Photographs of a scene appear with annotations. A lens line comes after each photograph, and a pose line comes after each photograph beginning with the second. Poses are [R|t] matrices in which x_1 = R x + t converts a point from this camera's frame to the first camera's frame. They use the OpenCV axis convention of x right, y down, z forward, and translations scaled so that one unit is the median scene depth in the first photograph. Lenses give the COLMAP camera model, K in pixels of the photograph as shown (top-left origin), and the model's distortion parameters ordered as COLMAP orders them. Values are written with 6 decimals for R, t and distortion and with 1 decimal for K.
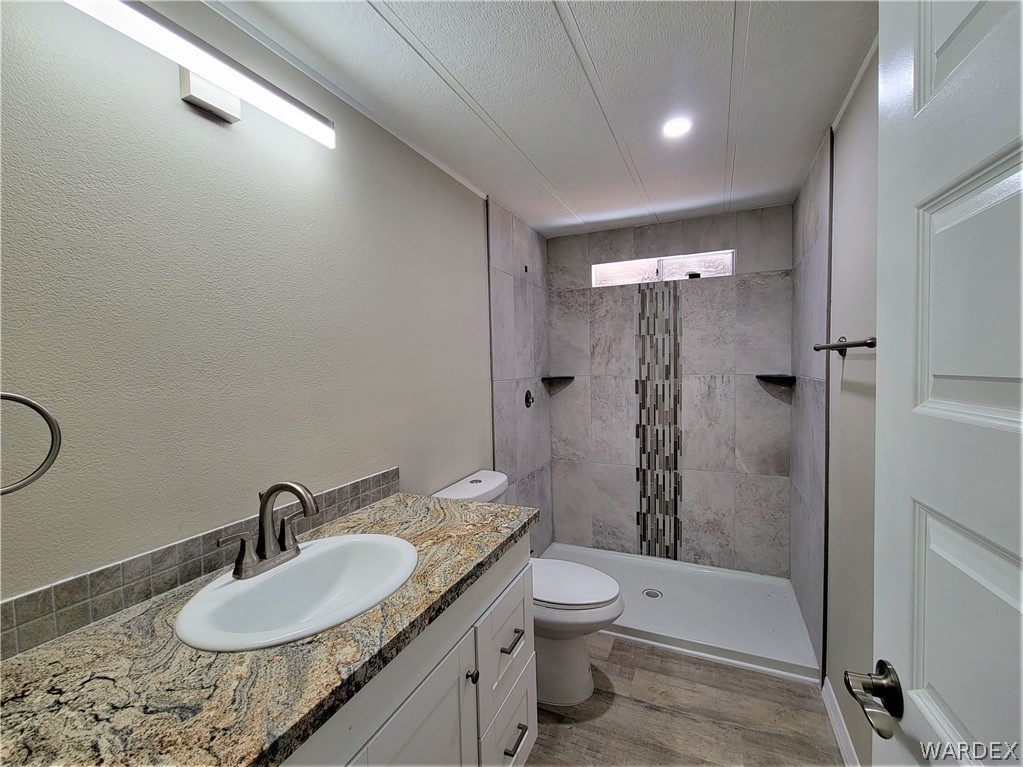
lens RADIAL K [[418.9, 0, 514.5], [0, 418.9, 382.6], [0, 0, 1]] dist [0.001492, -0.002112]
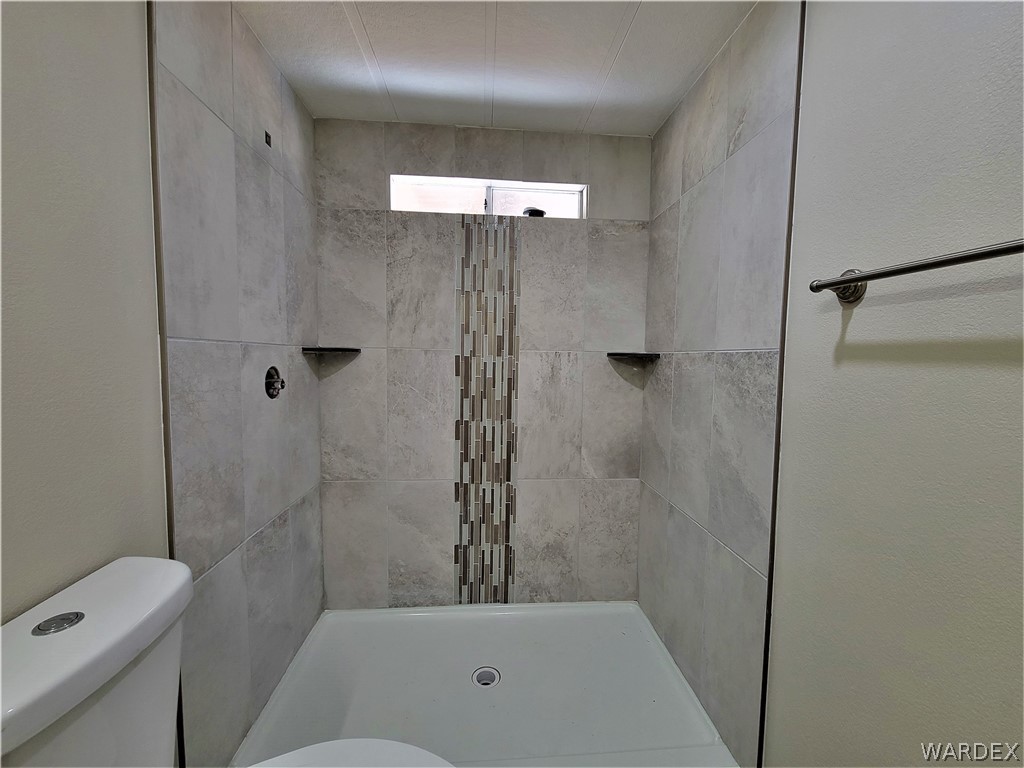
lens RADIAL K [[419.4, 0, 516.7], [0, 419.4, 386.5], [0, 0, 1]] dist [0.001492, -0.002112]
pose [[0.871017, -0.001080, 0.491252, 0.040635], [-0.015301, 0.999453, 0.029327, 0.023111], [-0.491015, -0.033061, 0.870524, 0.365271]]
